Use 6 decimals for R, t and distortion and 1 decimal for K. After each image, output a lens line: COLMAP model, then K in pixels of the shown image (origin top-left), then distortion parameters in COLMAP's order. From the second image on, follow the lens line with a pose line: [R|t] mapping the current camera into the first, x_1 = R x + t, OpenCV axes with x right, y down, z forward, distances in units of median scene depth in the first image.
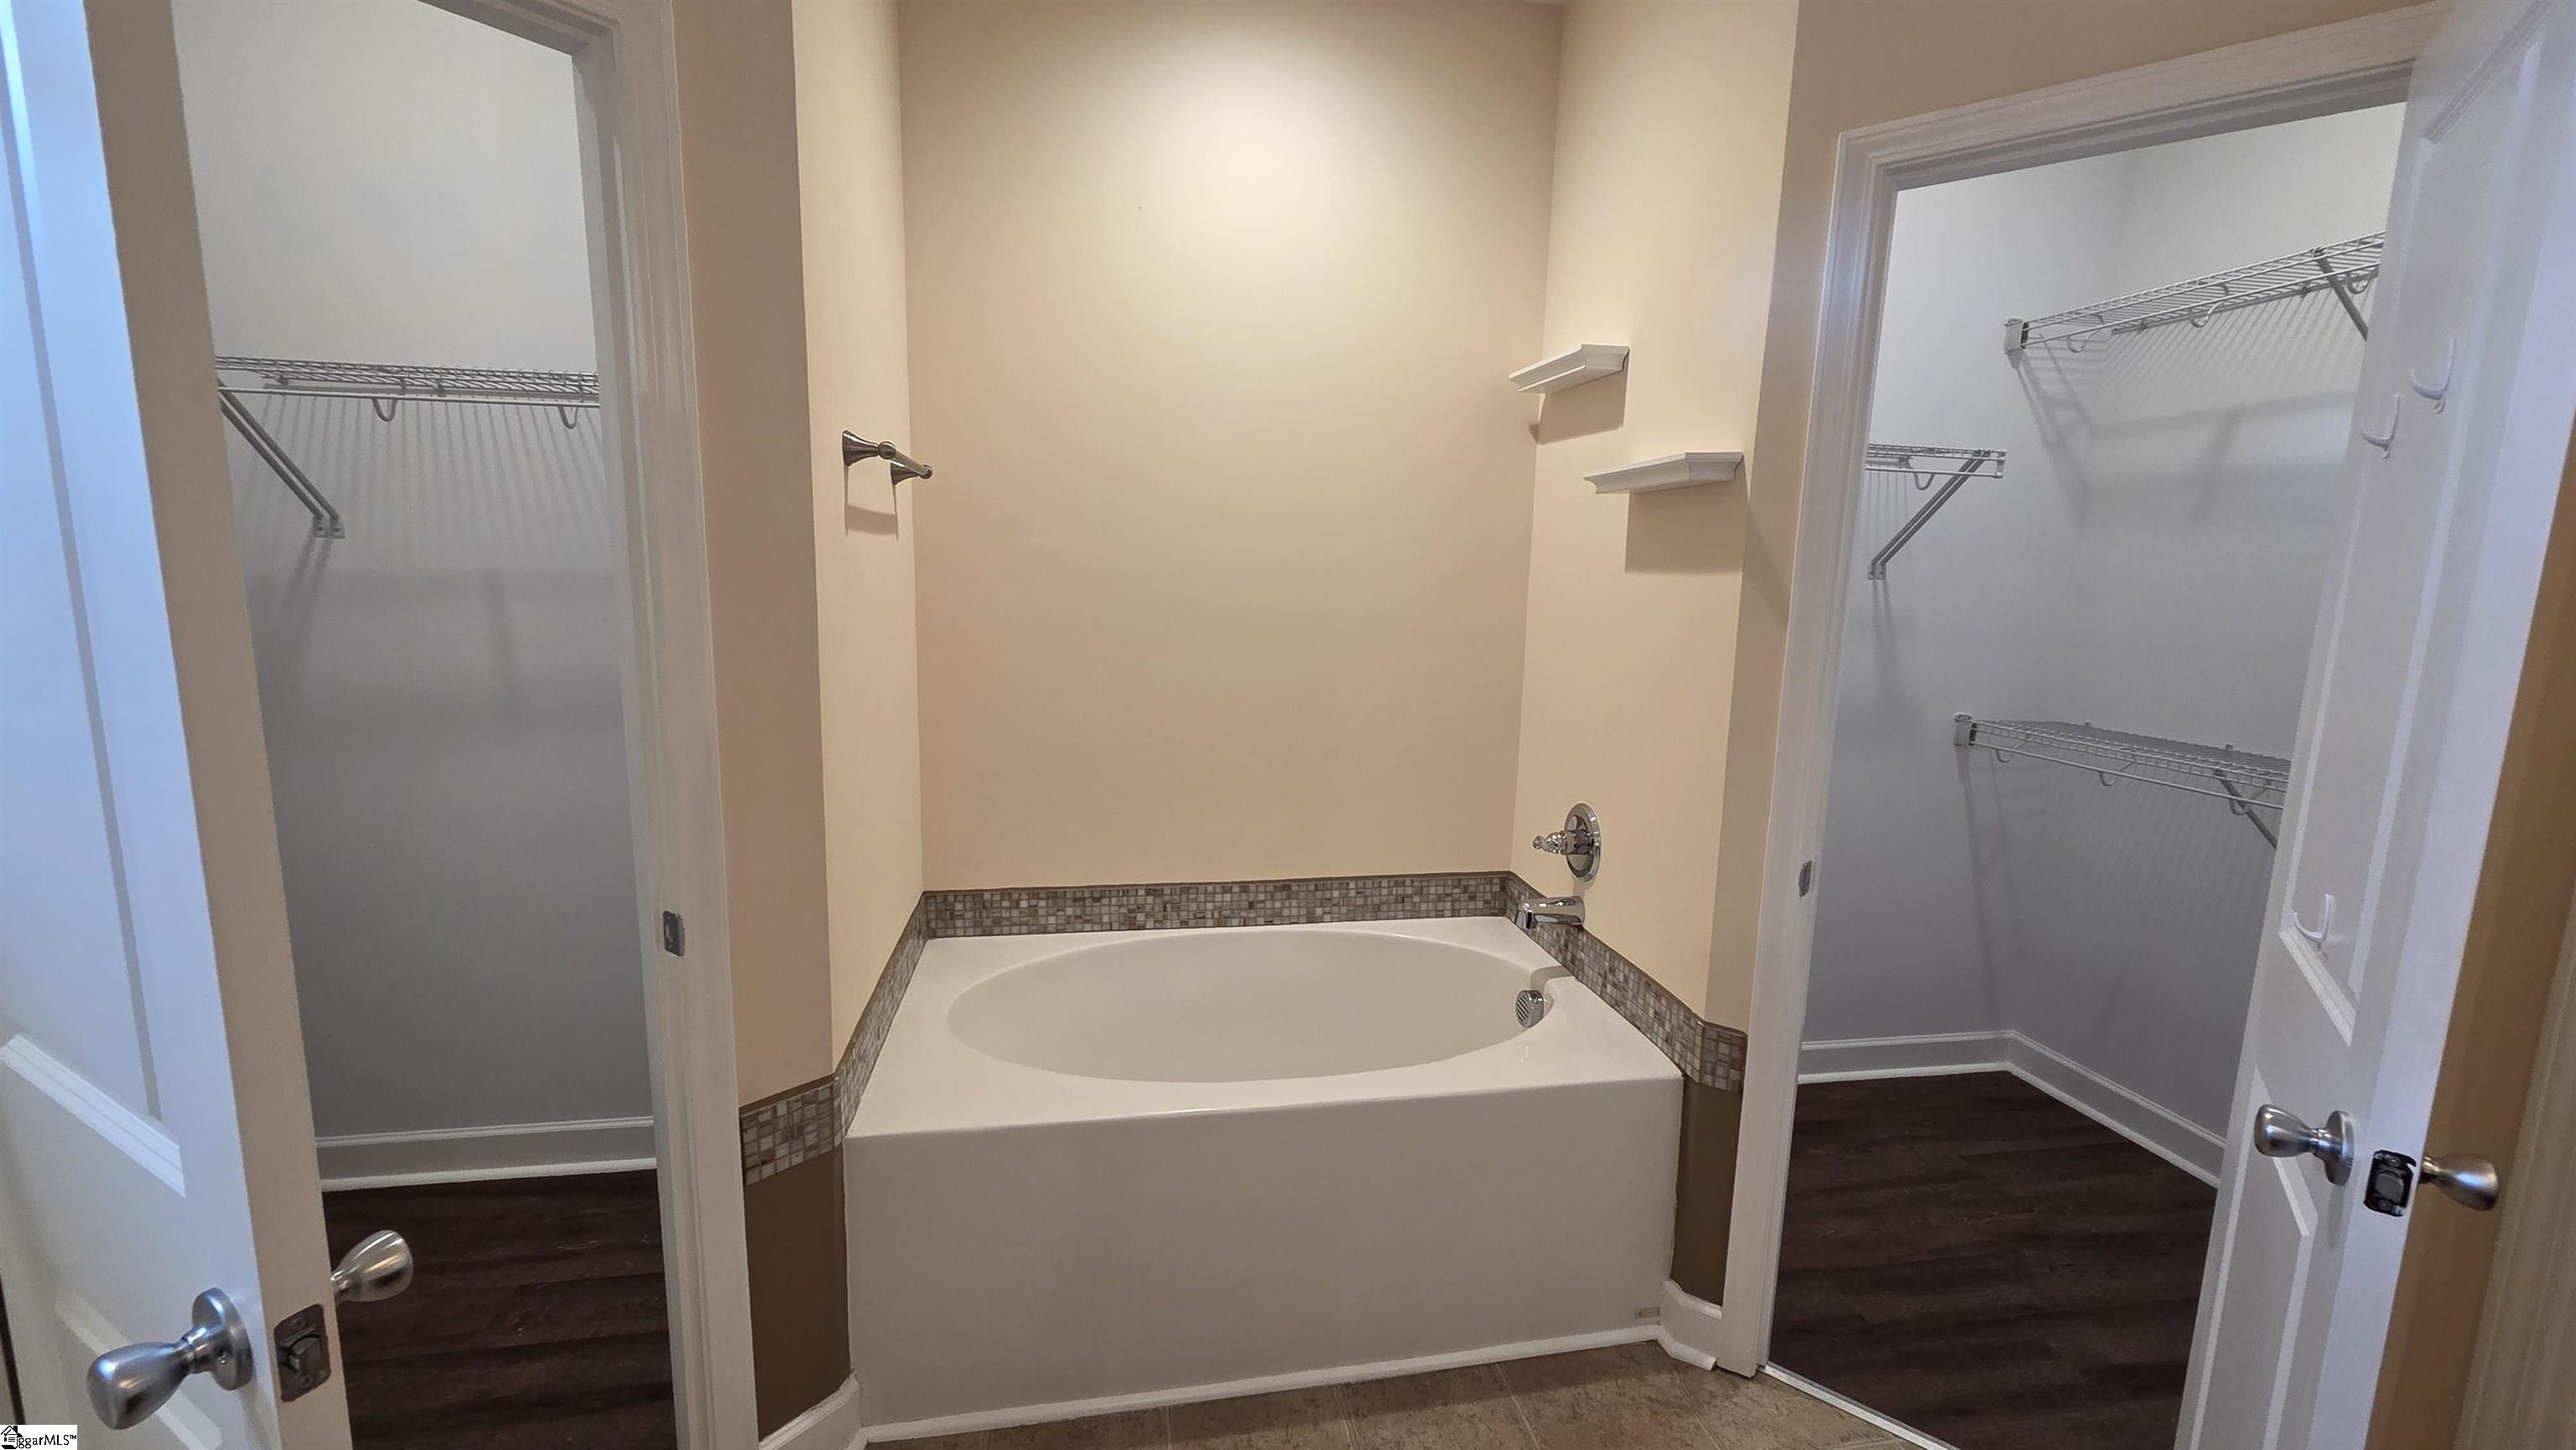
lens RADIAL K [[1052.1, 0, 1285.2], [0, 1052.1, 728.6], [0, 0, 1]] dist [0.003408, 0.000226]
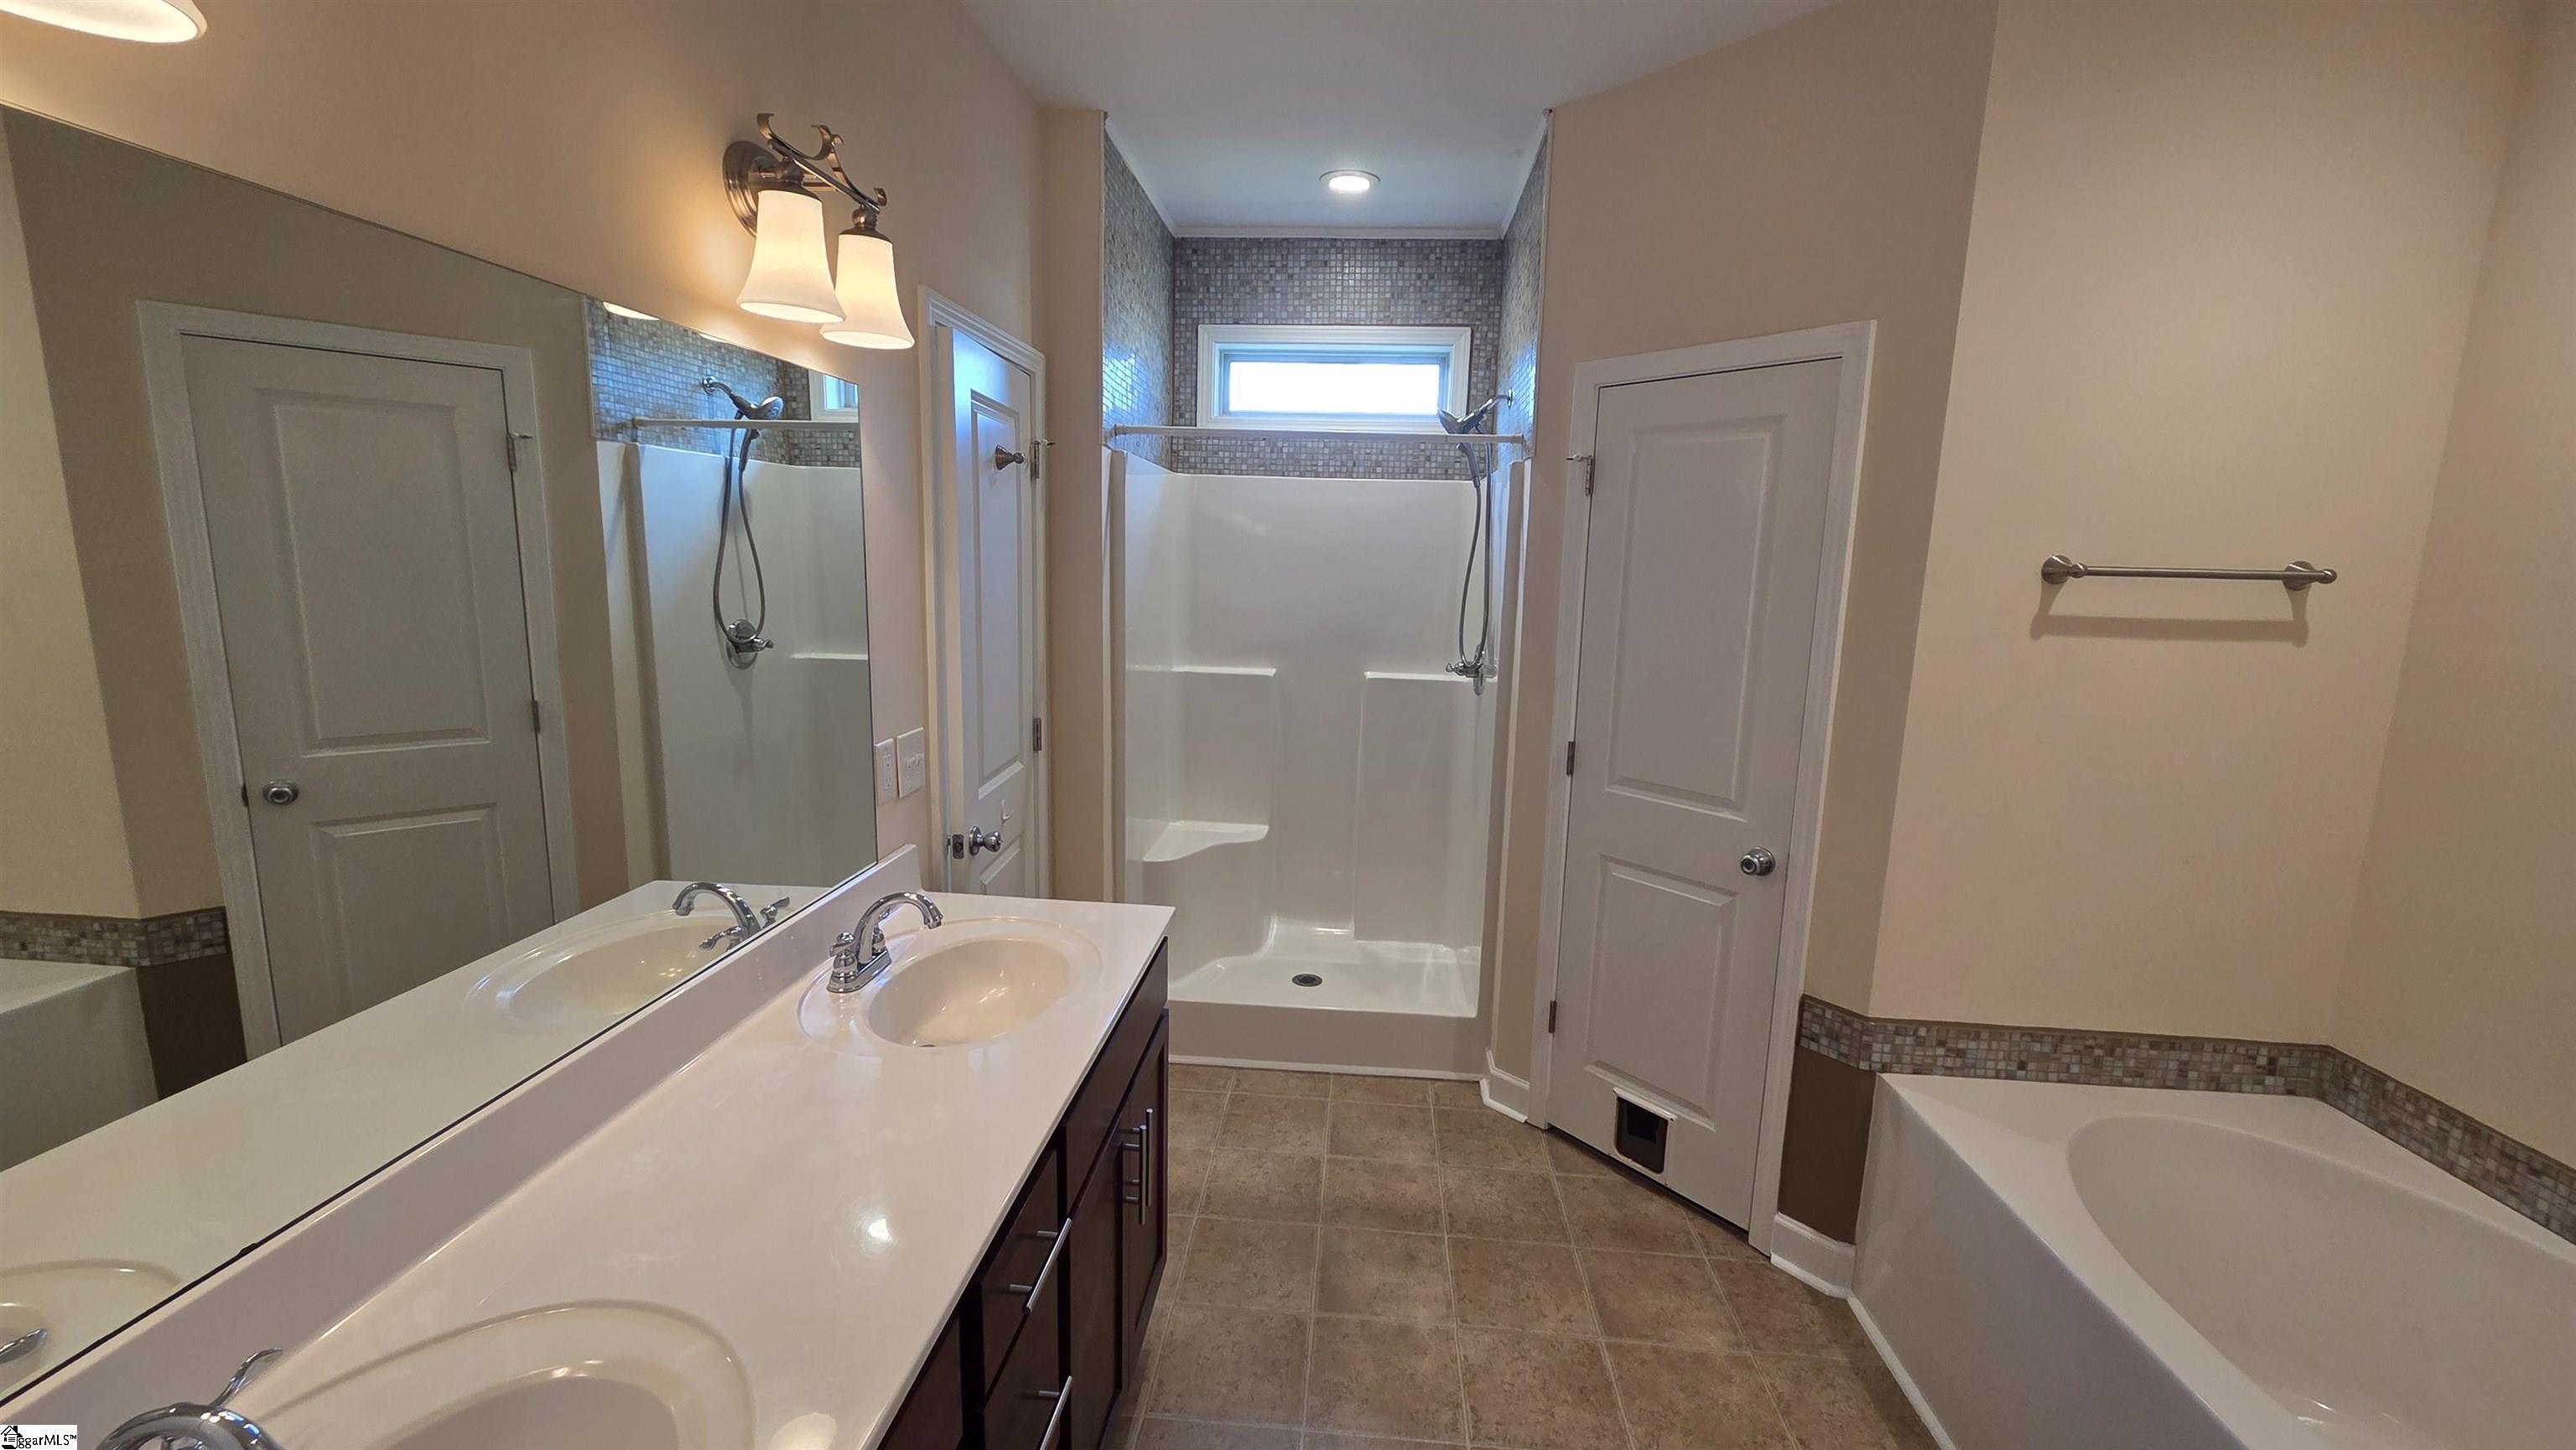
lens RADIAL K [[1052.1, 0, 1288.6], [0, 1052.1, 730.1], [0, 0, 1]] dist [0.003408, 0.000226]
pose [[-0.260631, 0.125326, -0.957270, 0.686448], [-0.180977, 0.967619, 0.175954, -0.096237], [0.948324, 0.219103, -0.229510, 0.325382]]
